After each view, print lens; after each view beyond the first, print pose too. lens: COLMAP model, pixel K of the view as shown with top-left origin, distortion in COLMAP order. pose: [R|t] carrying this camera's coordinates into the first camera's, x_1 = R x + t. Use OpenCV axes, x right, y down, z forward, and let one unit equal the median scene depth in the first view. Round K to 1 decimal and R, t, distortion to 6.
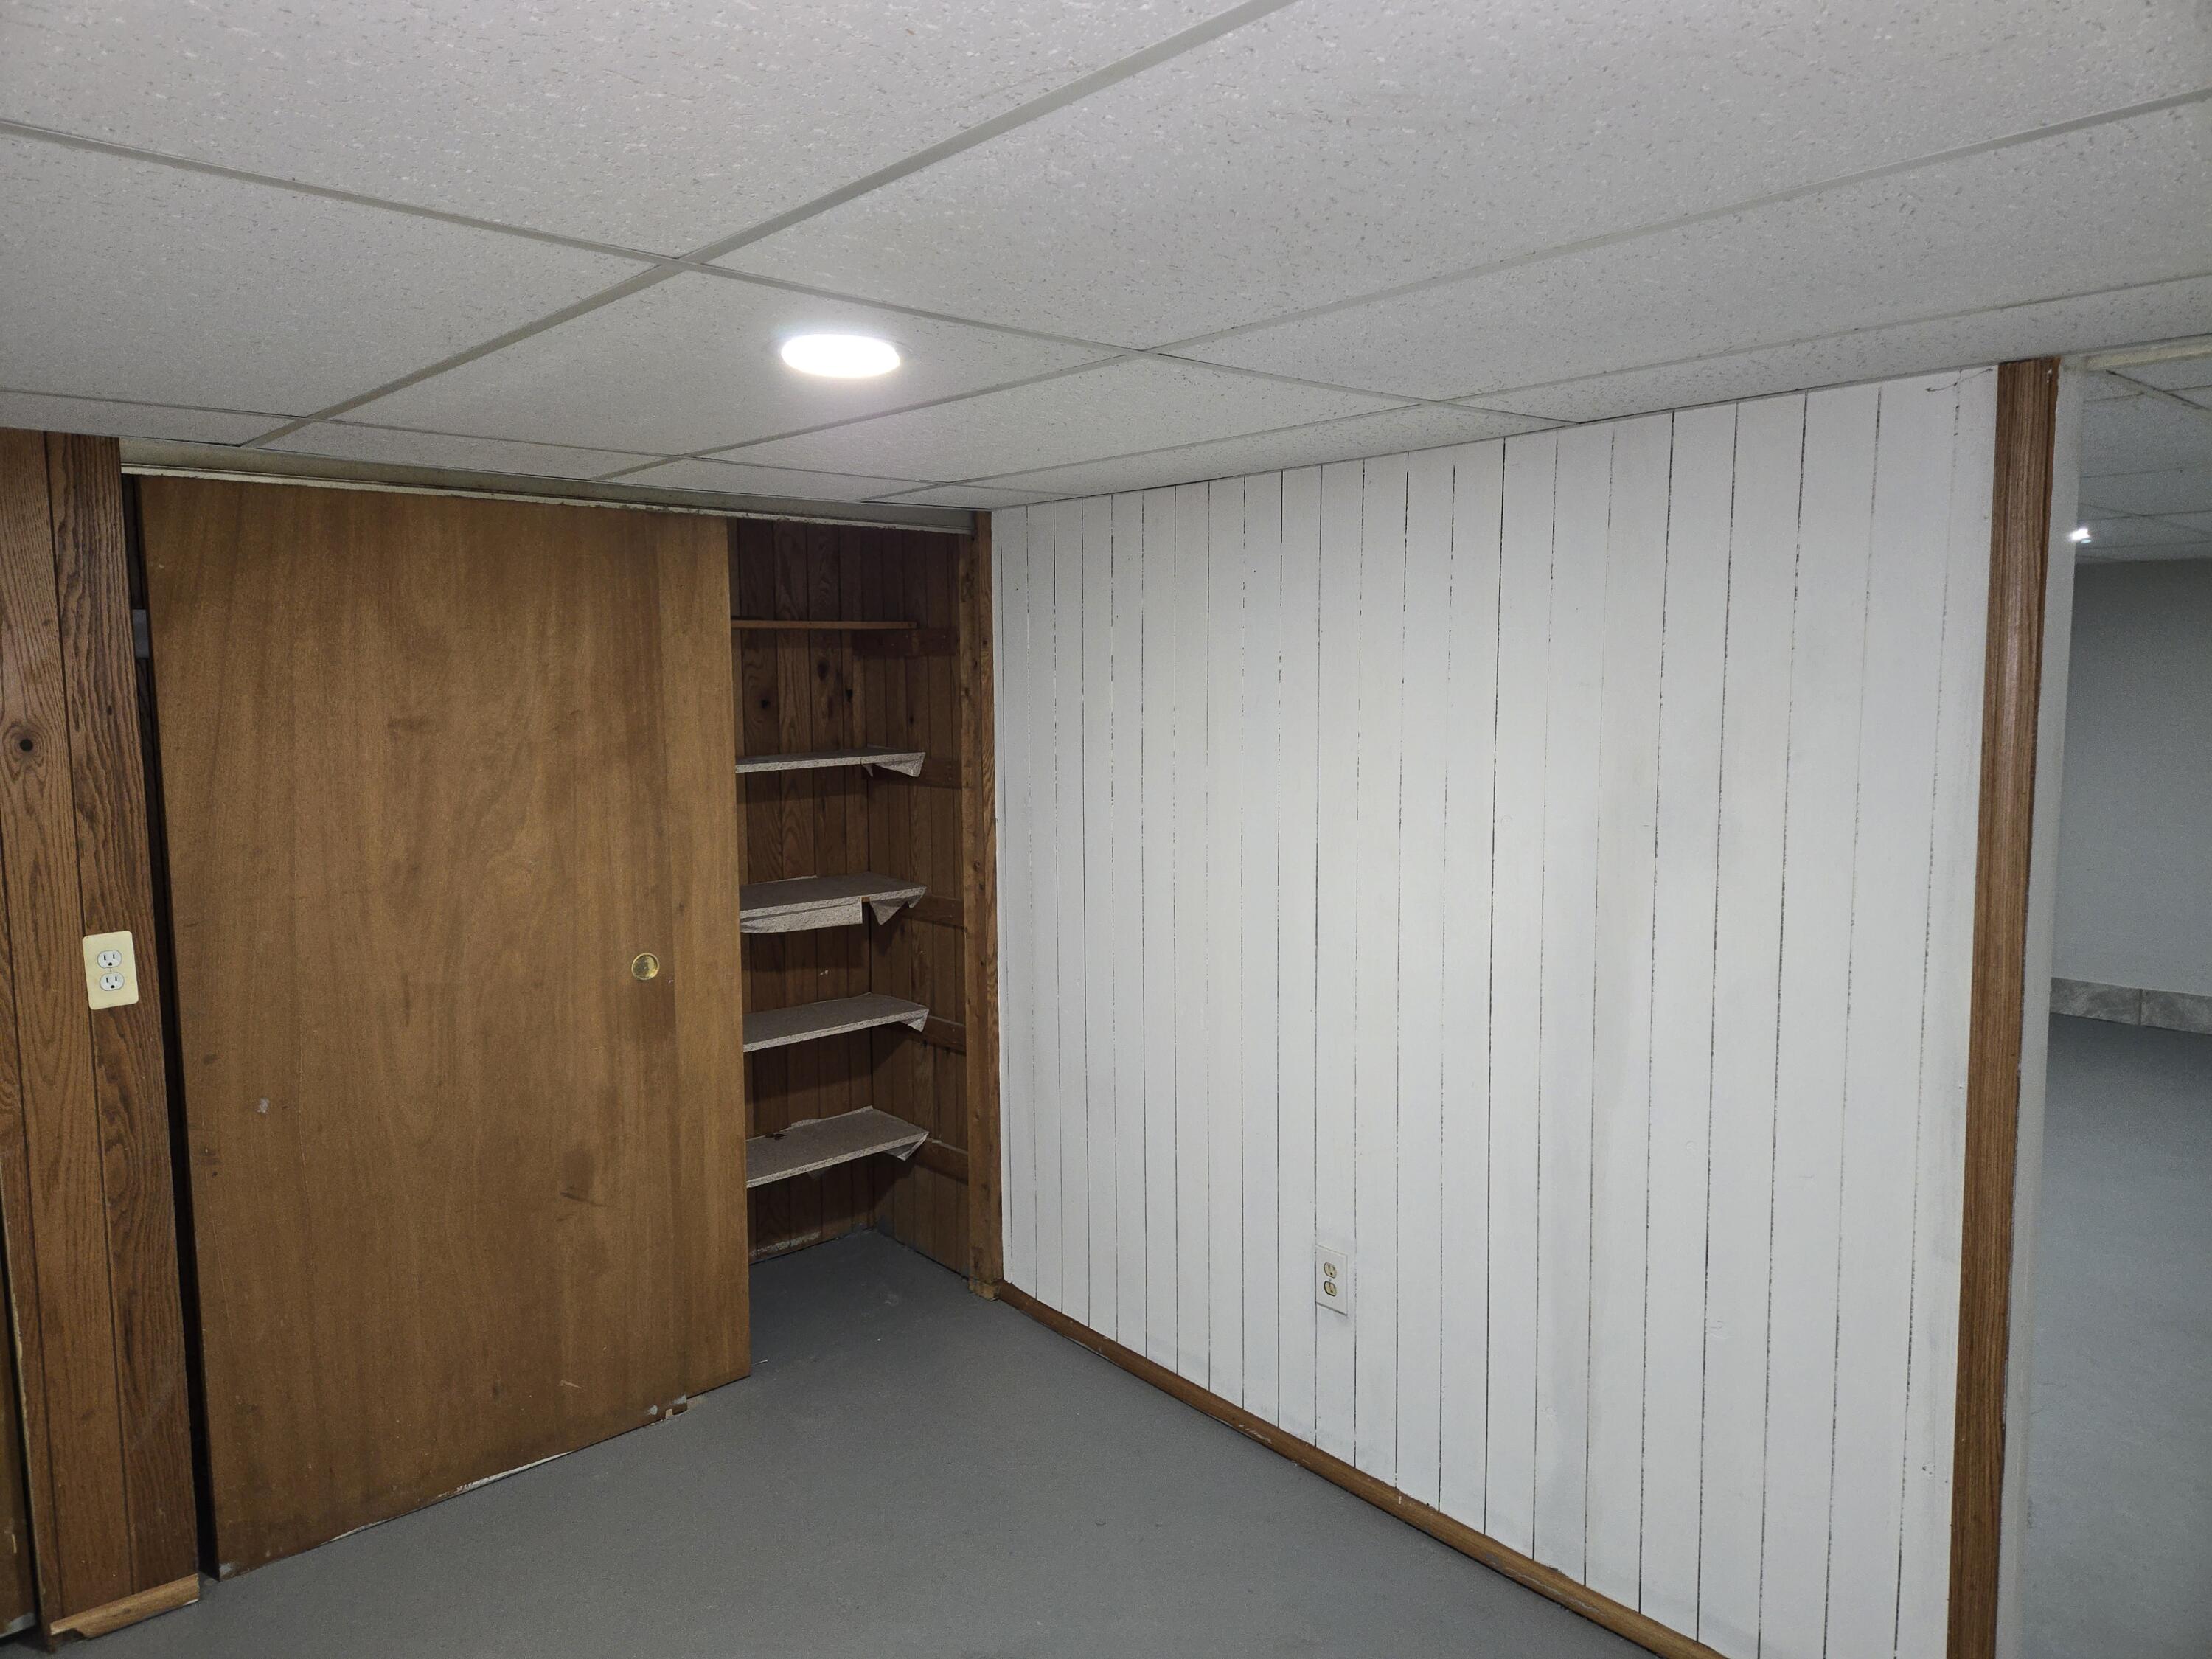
lens RADIAL K [[1468.3, 0, 1106.0], [0, 1468.3, 829.5], [0, 0, 1]] dist [0.002335, -0.000491]
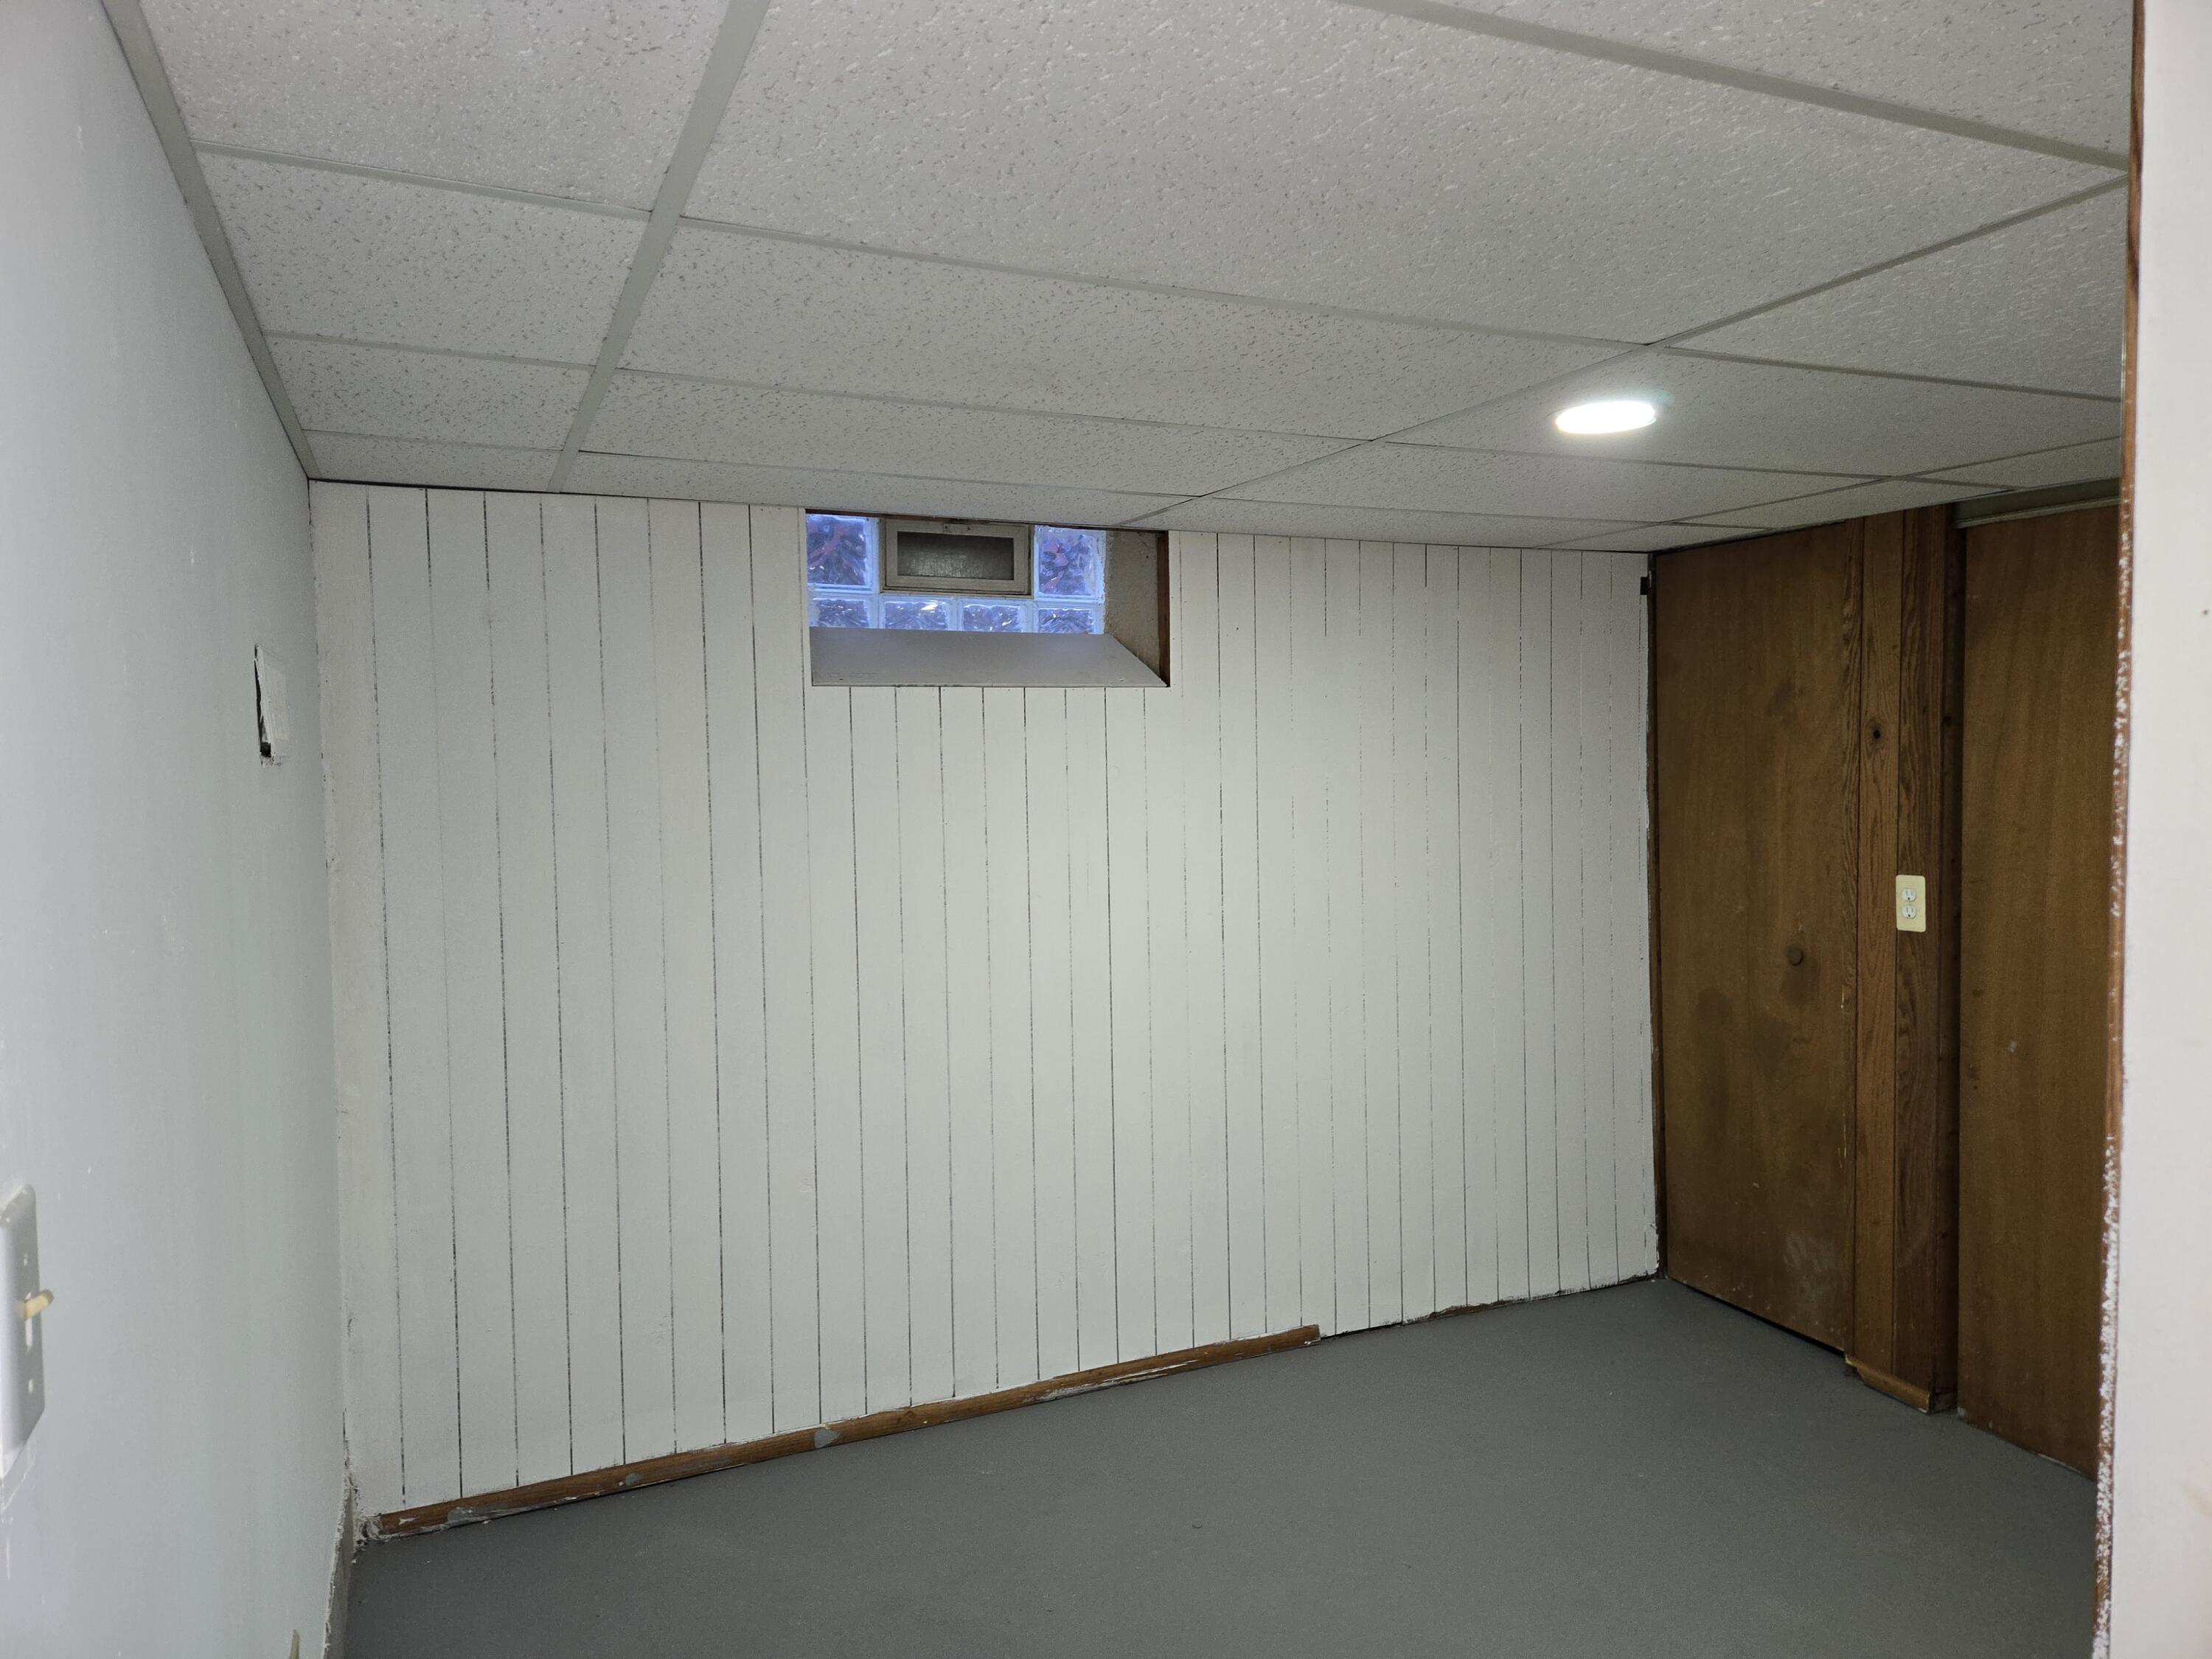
lens RADIAL K [[1468.3, 0, 1106.0], [0, 1468.3, 829.5], [0, 0, 1]] dist [0.002335, -0.000491]
pose [[-0.319628, 0.070774, -0.944896, 0.819764], [-0.084277, 0.991131, 0.102745, -0.047166], [0.943788, 0.112473, -0.310828, 0.714364]]
